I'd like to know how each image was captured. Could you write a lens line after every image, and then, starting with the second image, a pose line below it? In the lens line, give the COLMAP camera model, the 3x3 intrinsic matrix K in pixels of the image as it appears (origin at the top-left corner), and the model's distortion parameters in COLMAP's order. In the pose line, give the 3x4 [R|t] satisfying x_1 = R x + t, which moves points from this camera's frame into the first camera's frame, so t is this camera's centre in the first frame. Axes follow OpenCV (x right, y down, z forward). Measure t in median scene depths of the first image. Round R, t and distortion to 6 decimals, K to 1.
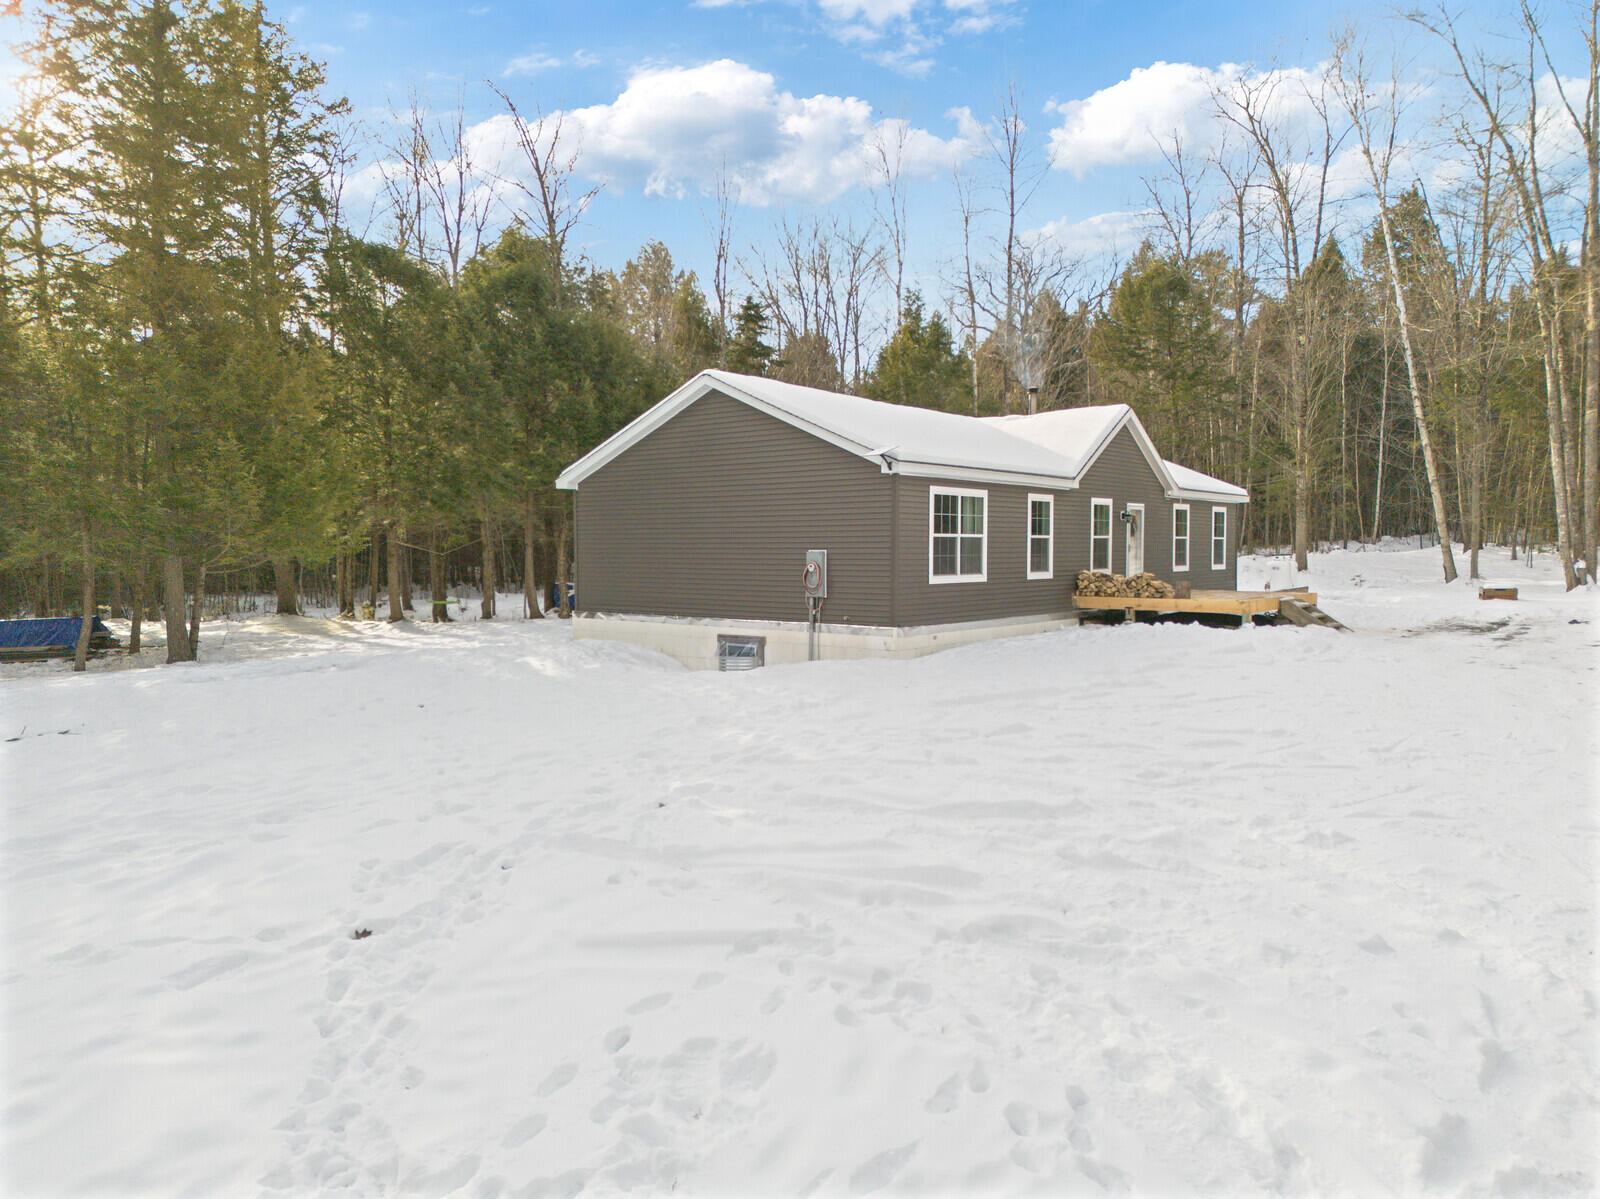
lens RADIAL K [[1110.8, 0, 800.0], [0, 1110.8, 599.5], [0, 0, 1]] dist [0.105473, -0.112827]
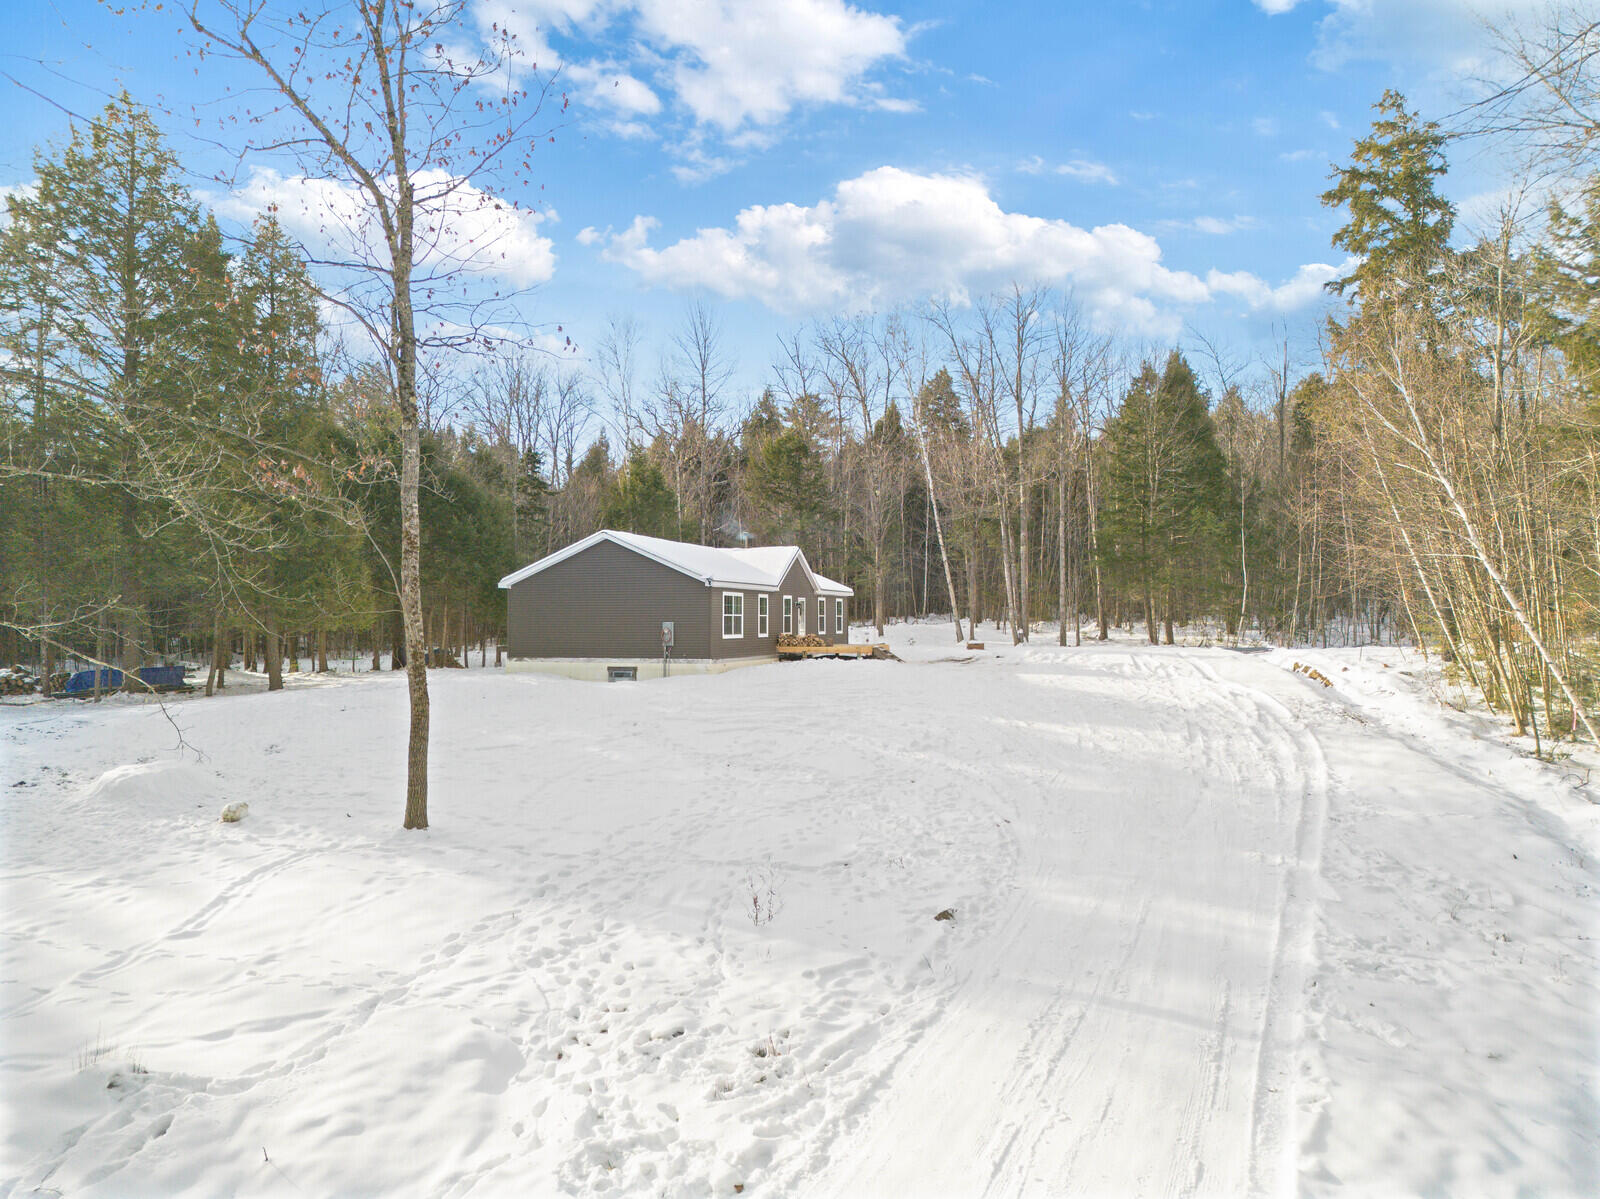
lens RADIAL K [[1110.8, 0, 800.0], [0, 1110.8, 599.5], [0, 0, 1]] dist [0.105473, -0.112827]
pose [[0.939546, 0.006505, 0.342361, -0.375566], [0.015947, 0.997904, -0.062723, 0.037041], [-0.342052, 0.064391, 0.937472, -0.817927]]
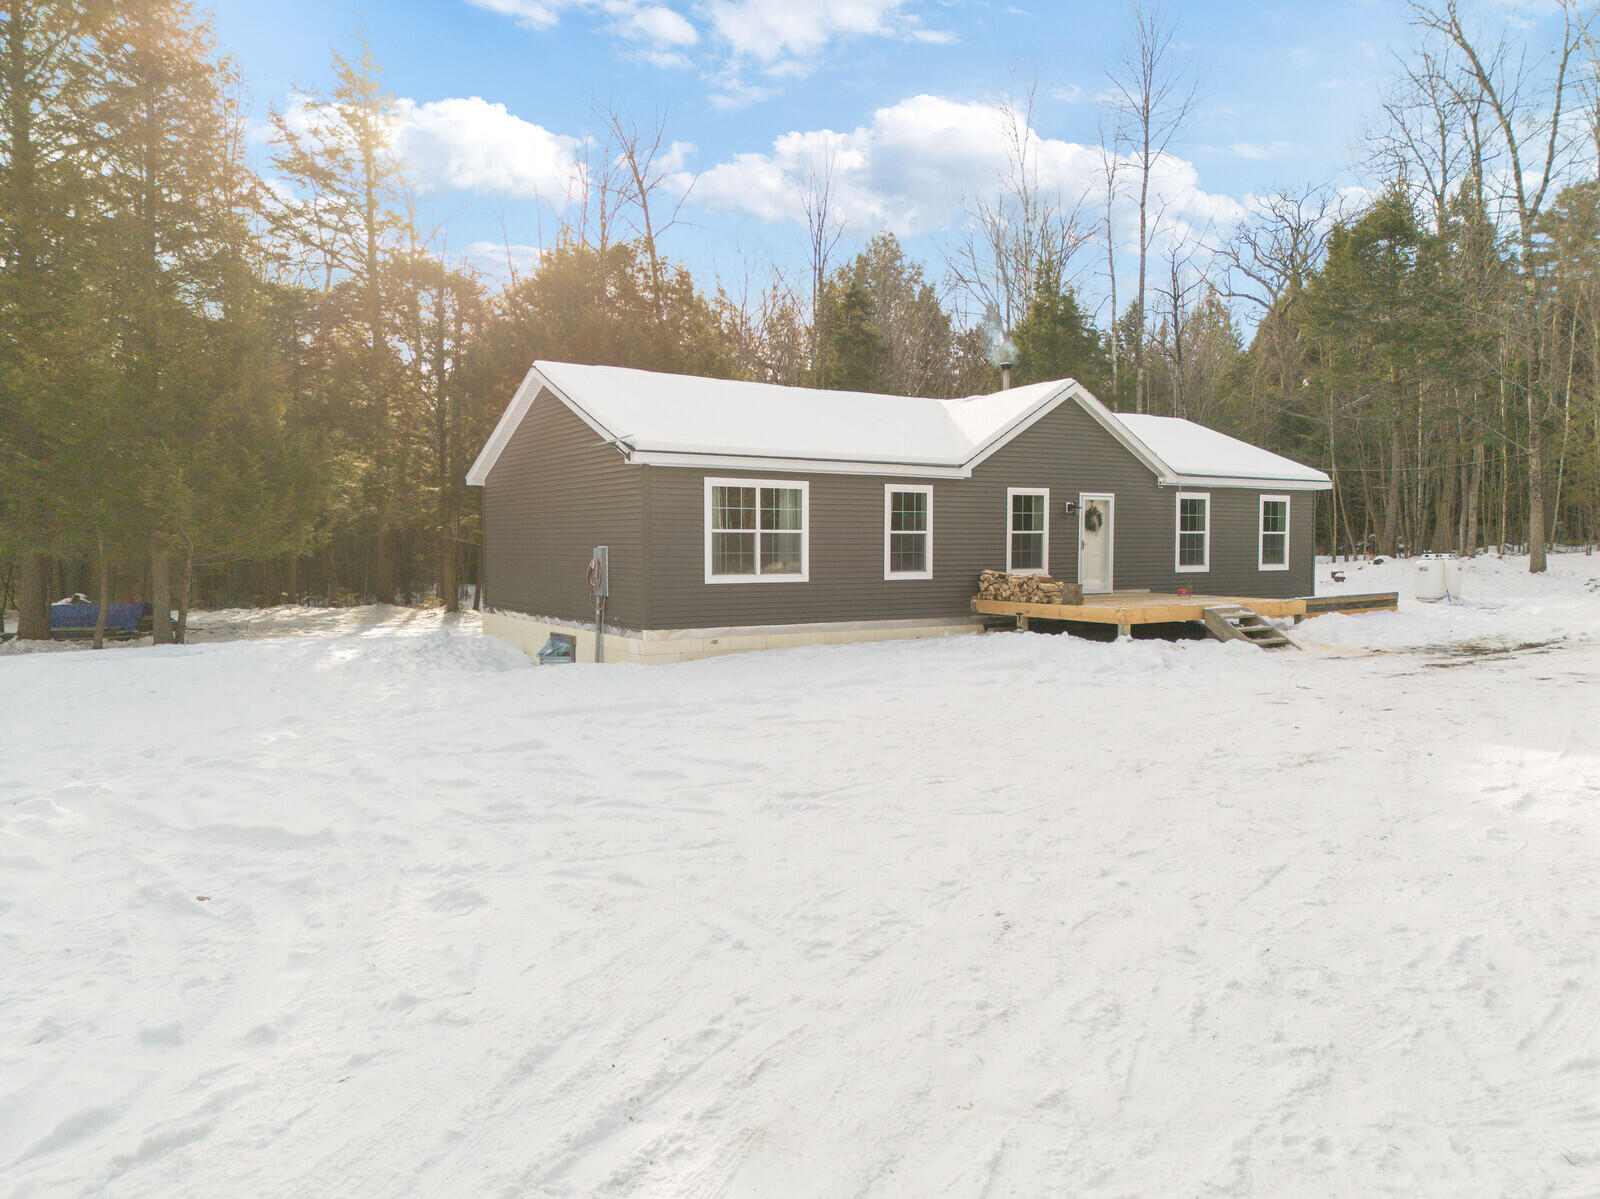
lens RADIAL K [[1110.8, 0, 800.0], [0, 1110.8, 599.5], [0, 0, 1]] dist [0.105473, -0.112827]
pose [[0.946478, 0.017773, -0.322278, 0.401112], [-0.016207, 0.999840, 0.007541, -0.007481], [0.322361, -0.001915, 0.946615, 0.124079]]
